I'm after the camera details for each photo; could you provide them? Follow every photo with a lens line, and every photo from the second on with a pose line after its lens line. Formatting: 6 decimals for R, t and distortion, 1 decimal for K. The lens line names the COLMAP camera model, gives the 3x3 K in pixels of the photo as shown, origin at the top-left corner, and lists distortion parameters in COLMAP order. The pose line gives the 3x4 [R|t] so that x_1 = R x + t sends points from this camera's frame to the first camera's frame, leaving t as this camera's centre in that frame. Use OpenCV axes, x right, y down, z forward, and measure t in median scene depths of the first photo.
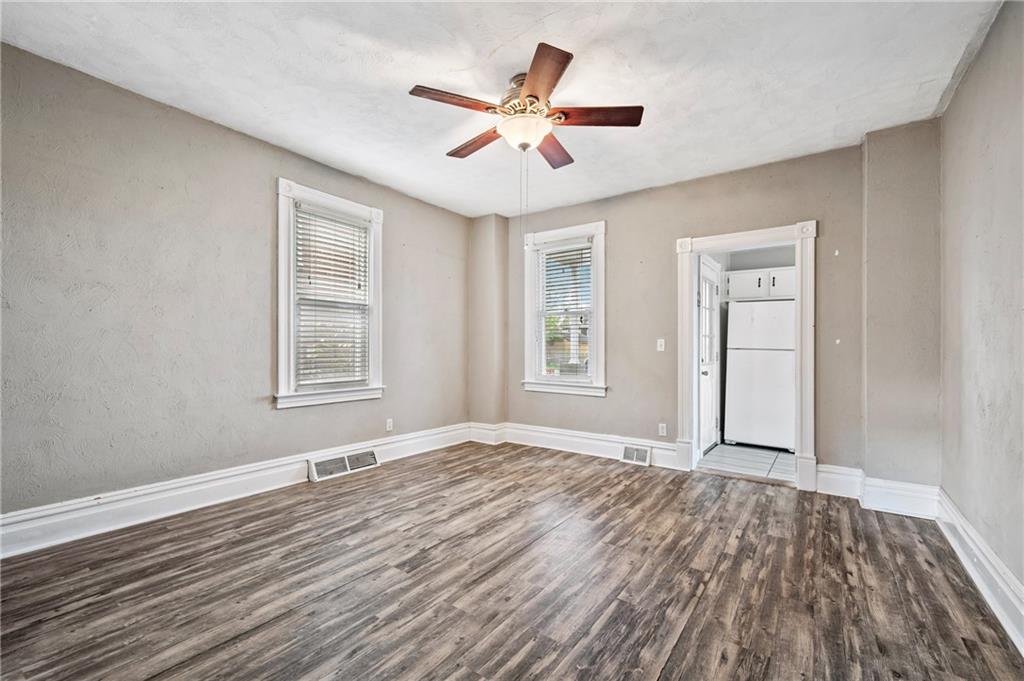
lens RADIAL K [[432.6, 0, 513.9], [0, 432.6, 348.3], [0, 0, 1]] dist [-0.000904, 0.000426]
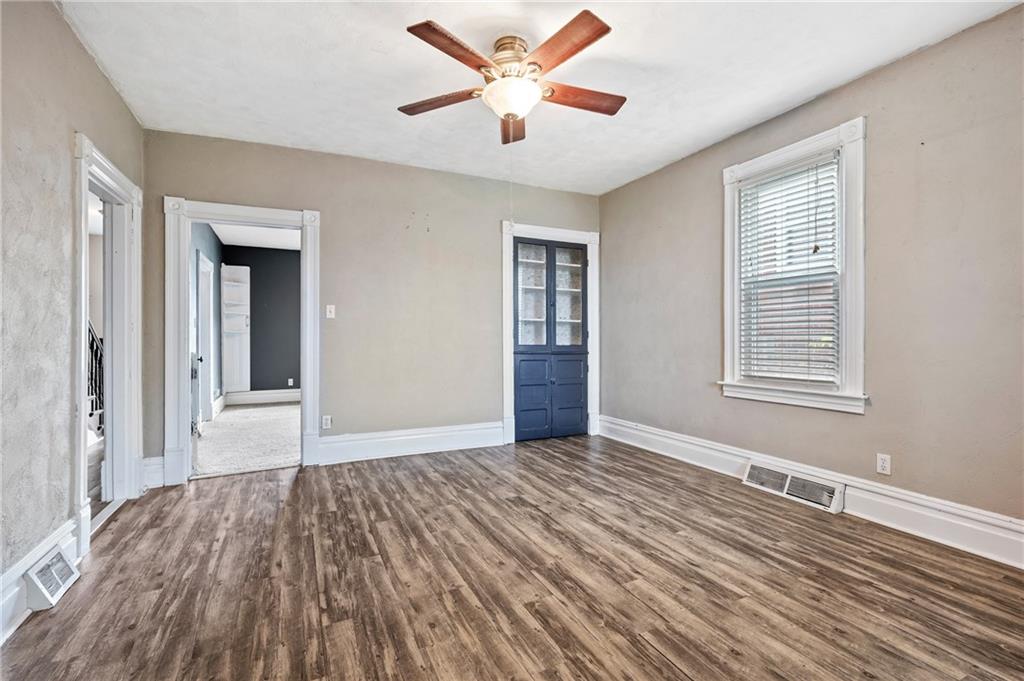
lens RADIAL K [[465.0, 0, 514.1], [0, 465.0, 338.3], [0, 0, 1]] dist [0.000993, 0.000148]
pose [[-0.483272, -0.003983, -0.875461, 0.843340], [0.000418, 0.999988, -0.004781, 0.011574], [0.875470, -0.002676, -0.483265, 1.407884]]
